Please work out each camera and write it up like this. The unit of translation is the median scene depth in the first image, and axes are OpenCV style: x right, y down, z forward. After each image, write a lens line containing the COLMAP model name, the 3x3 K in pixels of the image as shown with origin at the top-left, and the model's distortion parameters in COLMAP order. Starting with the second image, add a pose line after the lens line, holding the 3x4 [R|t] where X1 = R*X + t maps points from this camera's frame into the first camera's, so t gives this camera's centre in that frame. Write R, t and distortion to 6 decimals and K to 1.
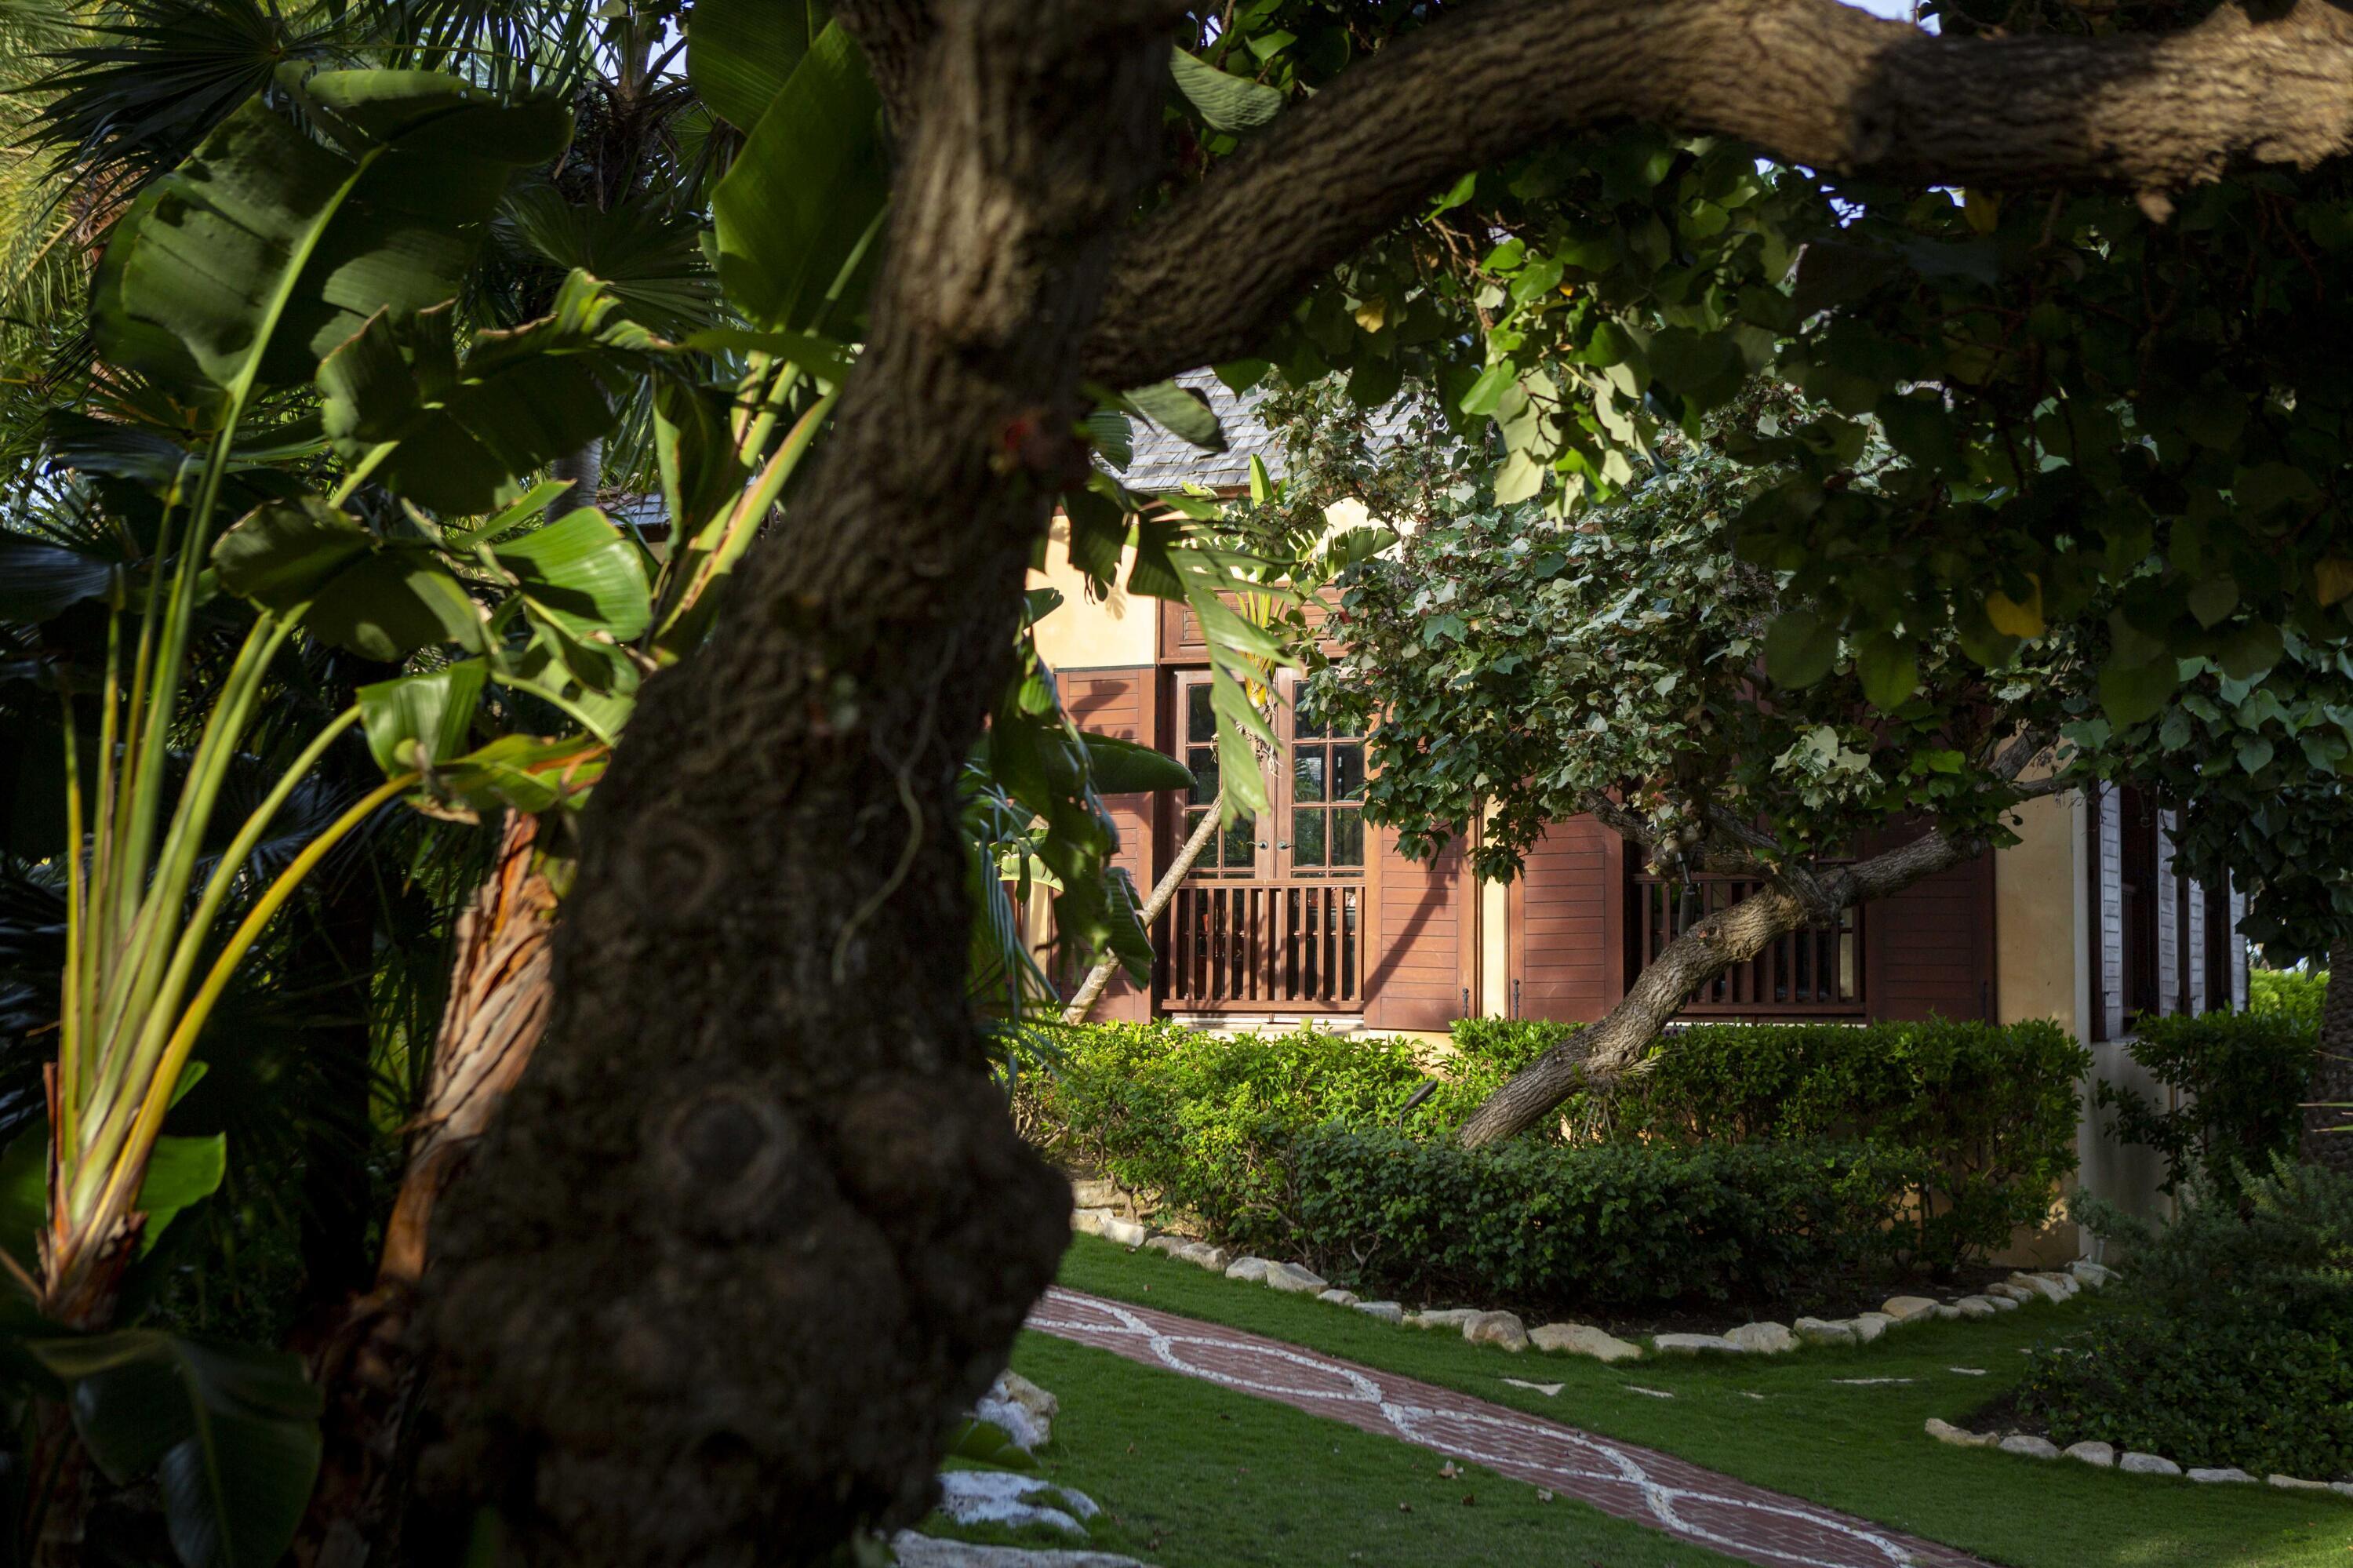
lens RADIAL K [[3390.7, 0, 1177.7], [0, 3390.7, 783.3], [0, 0, 1]] dist [-0.034526, 0.000000]
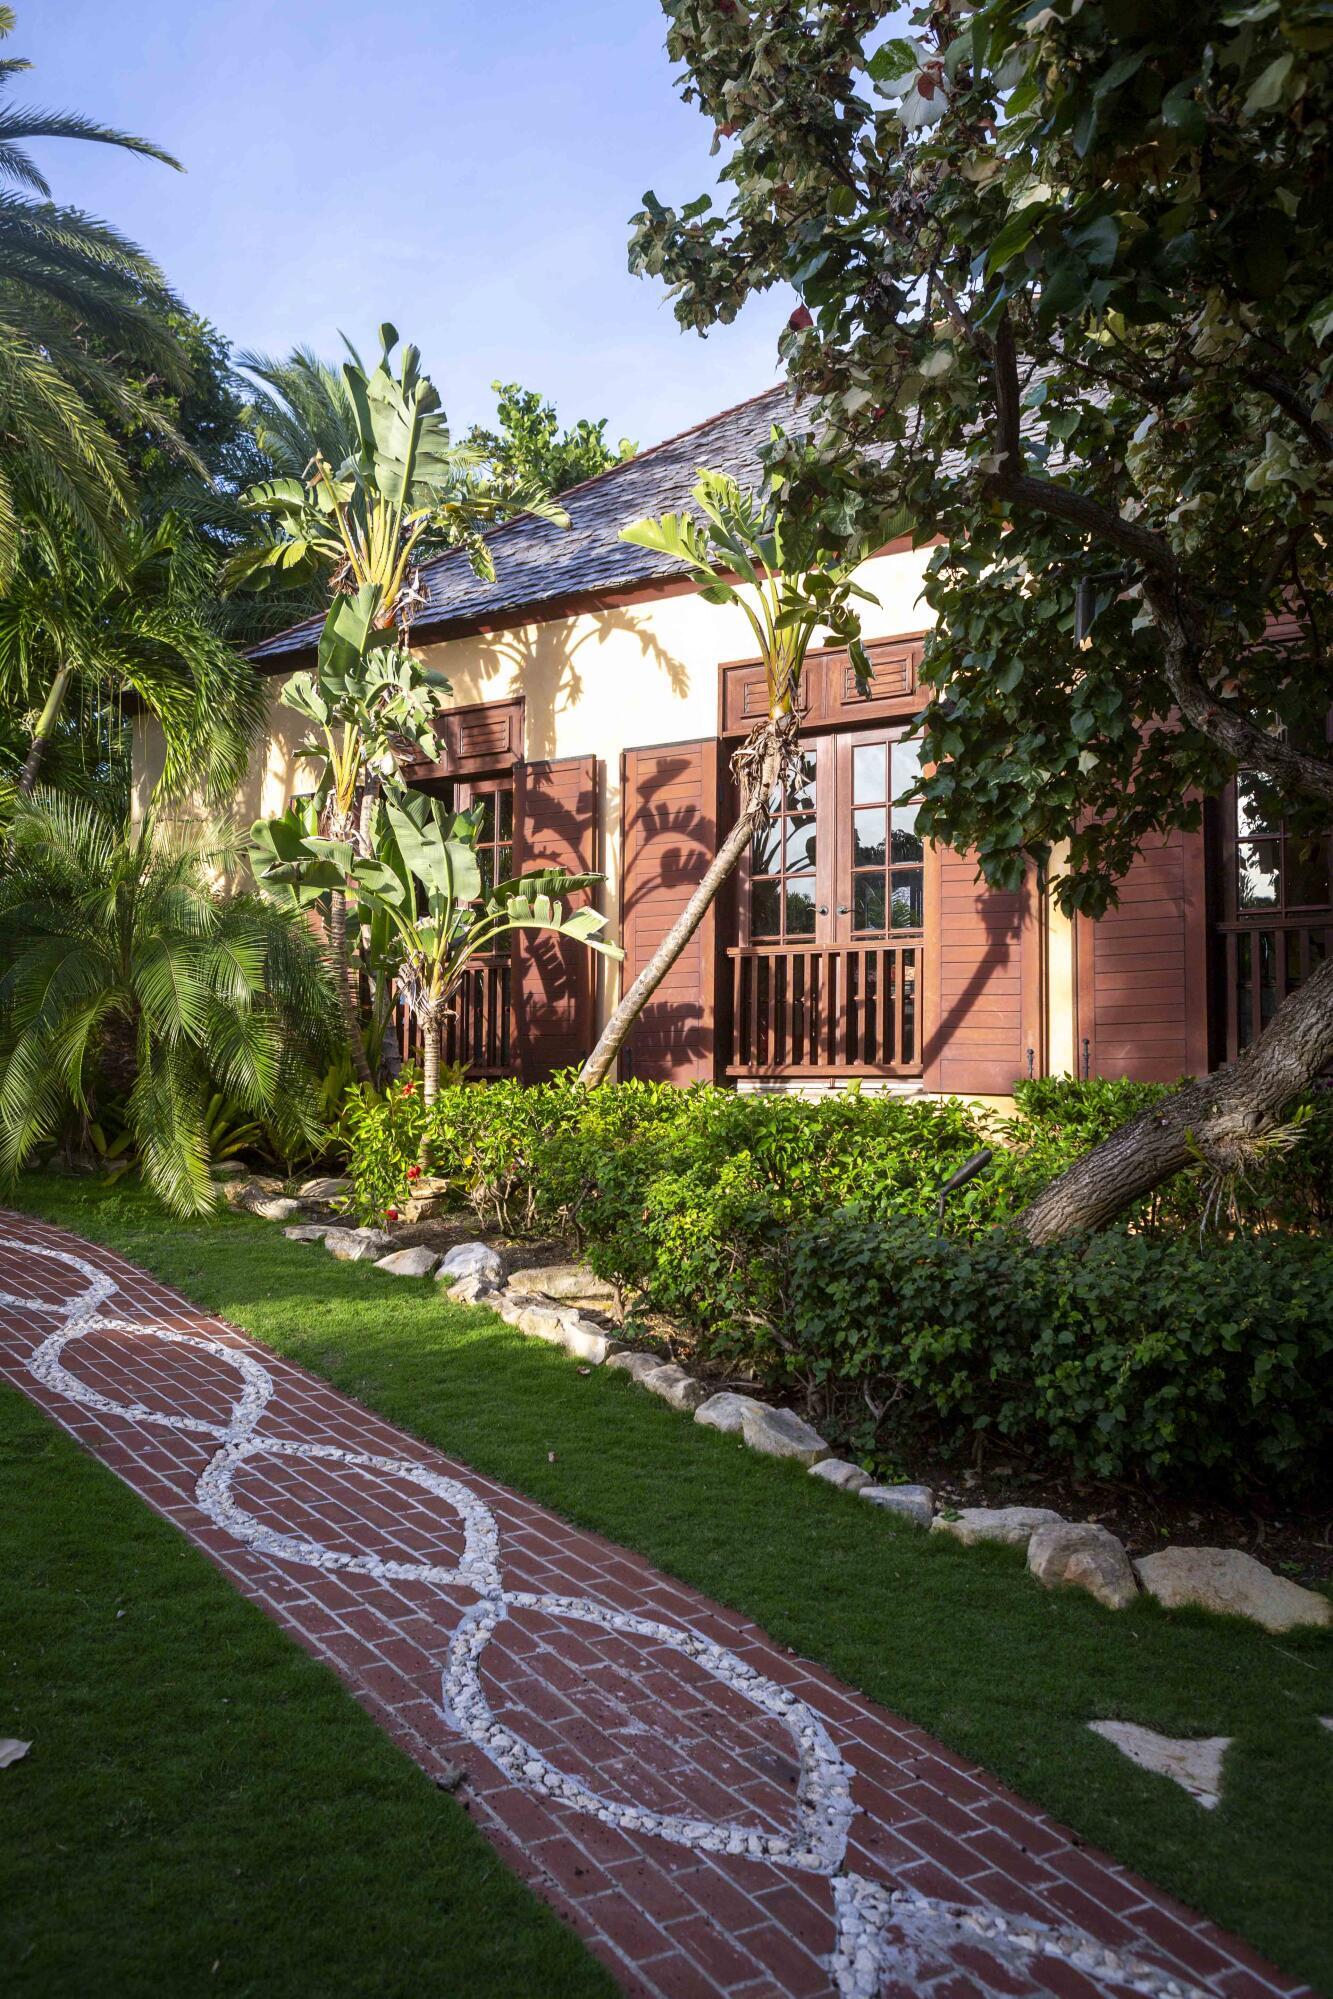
lens RADIAL K [[1678.8, 0, 661.3], [0, 1678.8, 1000.1], [0, 0, 1]] dist [-0.012403, -0.010100]
pose [[0.991237, -0.007296, -0.131897, 0.049146], [0.007852, 0.999962, 0.003693, 0.048194], [0.131865, -0.004696, 0.991257, 0.572951]]
